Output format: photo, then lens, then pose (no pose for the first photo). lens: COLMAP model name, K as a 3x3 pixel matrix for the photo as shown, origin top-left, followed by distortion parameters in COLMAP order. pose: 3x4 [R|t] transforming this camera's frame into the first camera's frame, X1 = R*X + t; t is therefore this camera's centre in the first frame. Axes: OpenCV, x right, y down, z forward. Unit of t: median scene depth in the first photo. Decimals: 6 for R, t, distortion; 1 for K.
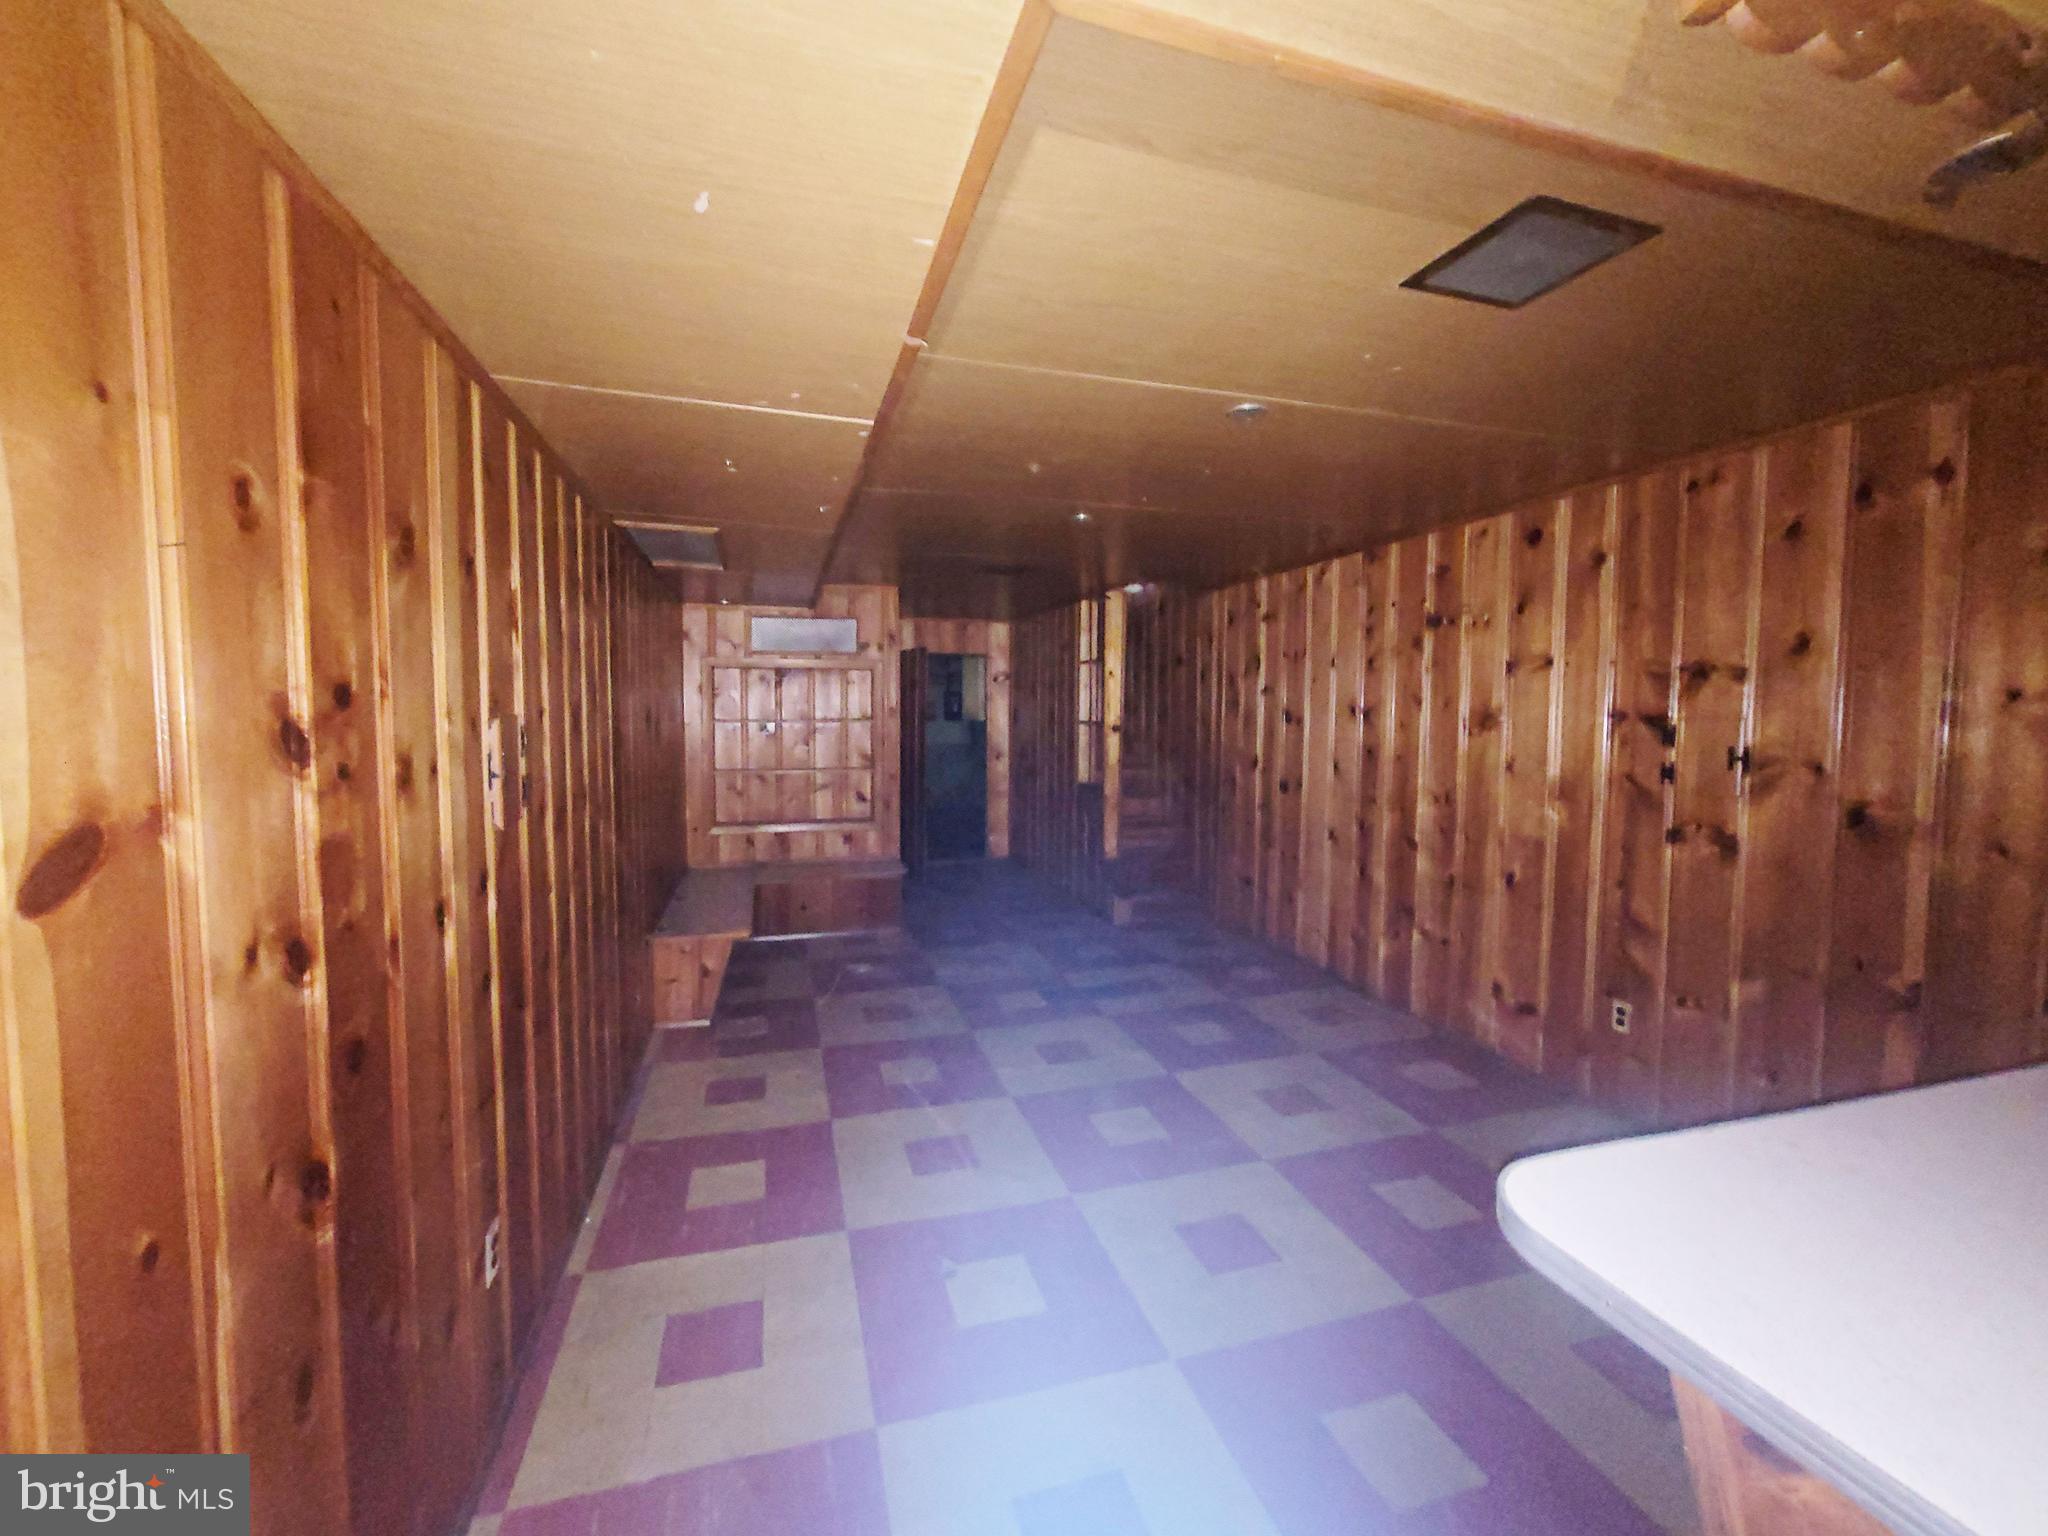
lens RADIAL K [[839.4, 0, 1026.4], [0, 839.4, 765.9], [0, 0, 1]] dist [0.000540, 0.000489]
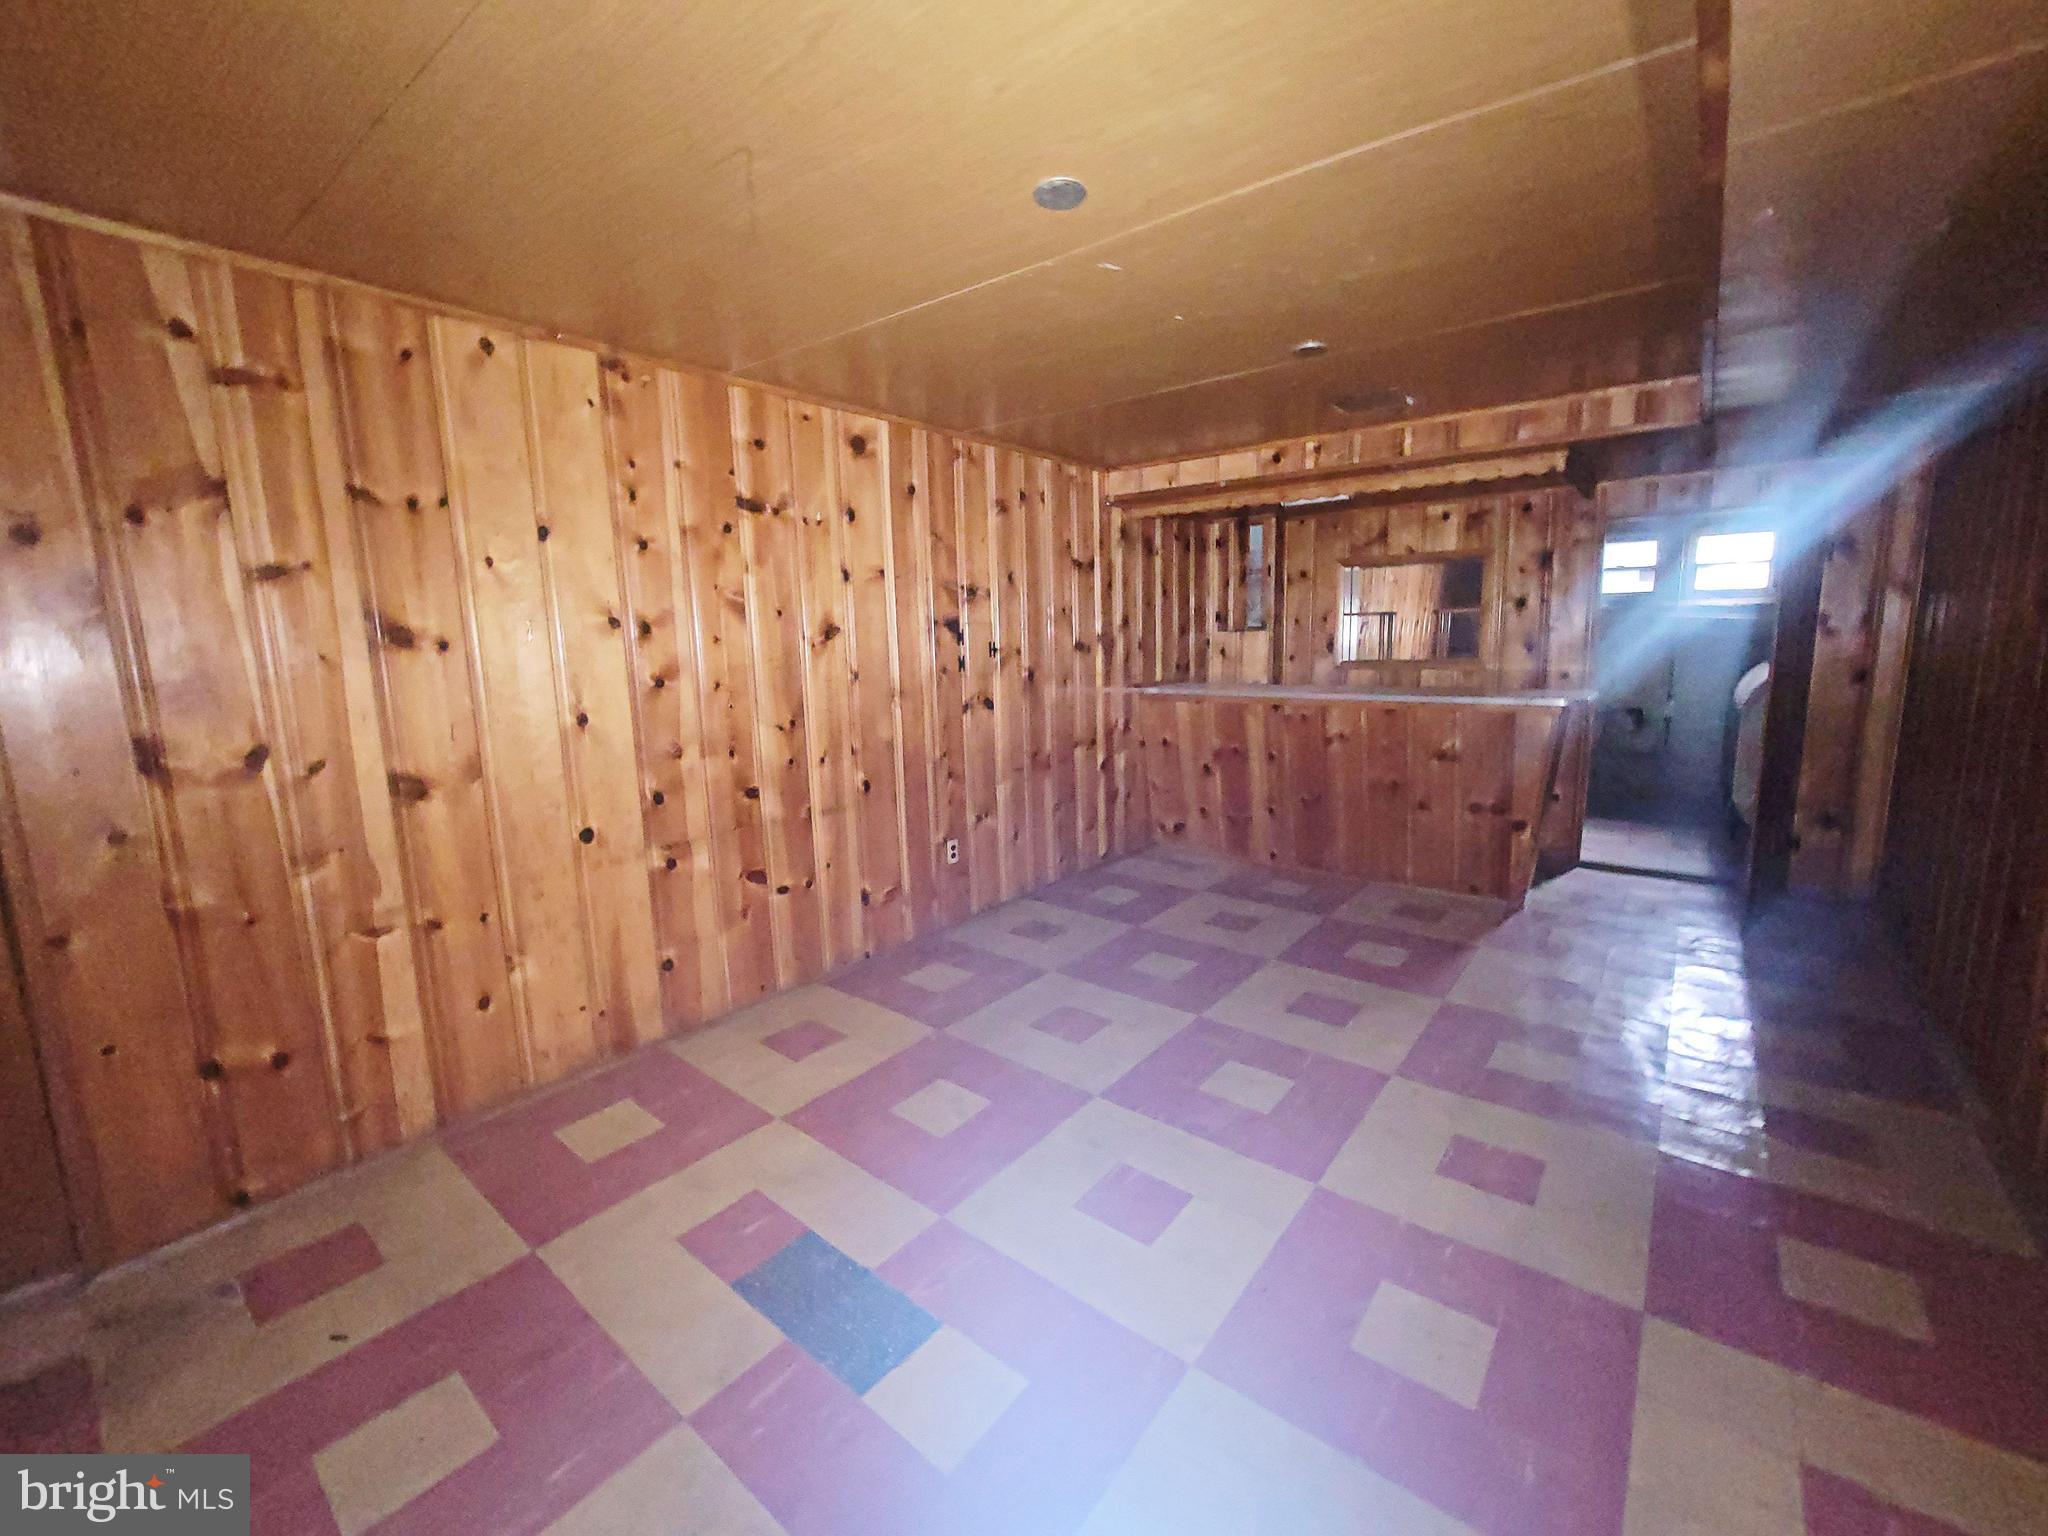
lens RADIAL K [[839.4, 0, 1023.1], [0, 839.4, 757.7], [0, 0, 1]] dist [0.000540, 0.000489]
pose [[-0.556991, -0.122920, 0.821372, -0.412095], [0.070110, 0.978497, 0.193978, -0.093377], [-0.827554, 0.165631, -0.536396, 1.531849]]
